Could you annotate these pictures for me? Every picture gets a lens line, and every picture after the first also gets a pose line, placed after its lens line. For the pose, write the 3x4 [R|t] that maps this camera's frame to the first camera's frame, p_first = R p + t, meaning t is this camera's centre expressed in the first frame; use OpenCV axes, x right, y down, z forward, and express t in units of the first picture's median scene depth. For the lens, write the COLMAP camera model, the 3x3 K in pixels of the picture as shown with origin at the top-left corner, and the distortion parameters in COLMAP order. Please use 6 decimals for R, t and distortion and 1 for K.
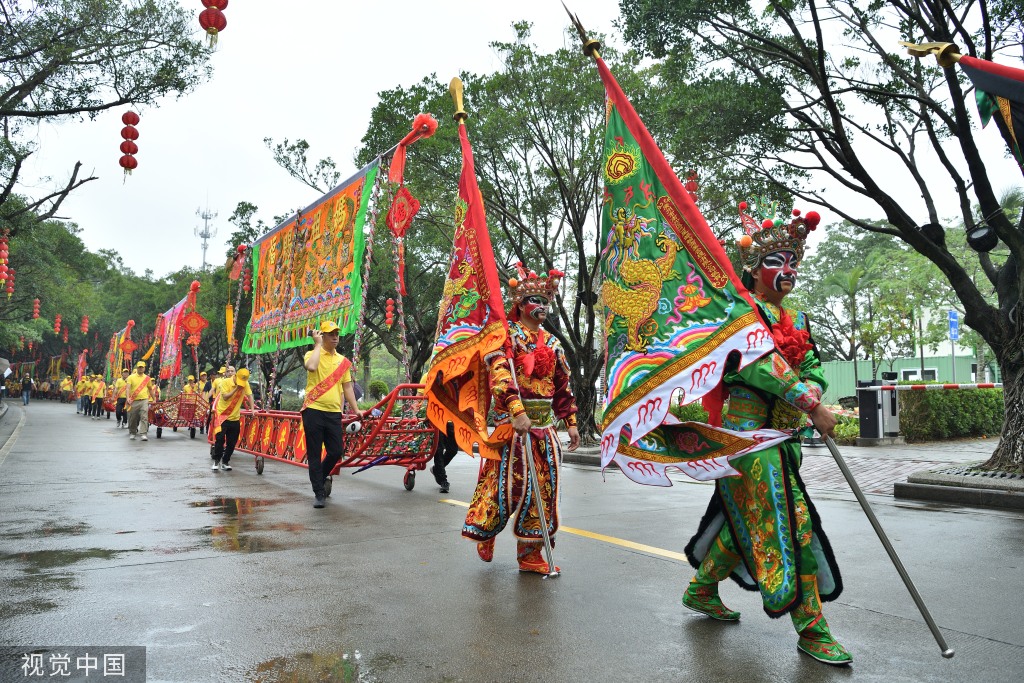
lens RADIAL K [[706.2, 0, 517.6], [0, 706.2, 336.7], [0, 0, 1]] dist [-0.070268, -0.008515]
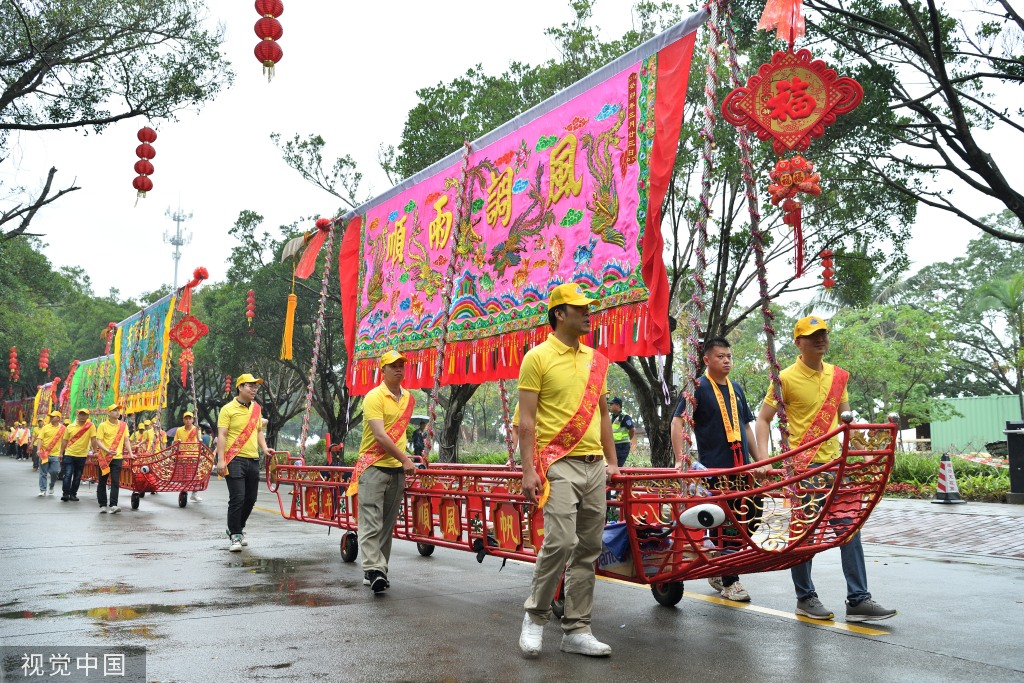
lens RADIAL K [[1015.2, 0, 502.6], [0, 1015.2, 325.7], [0, 0, 1]] dist [0.000742, 0.000000]
pose [[0.997872, -0.013516, -0.063793, -0.015580], [0.011482, 0.999417, -0.032148, -0.016256], [0.064191, 0.031347, 0.997445, -0.212482]]
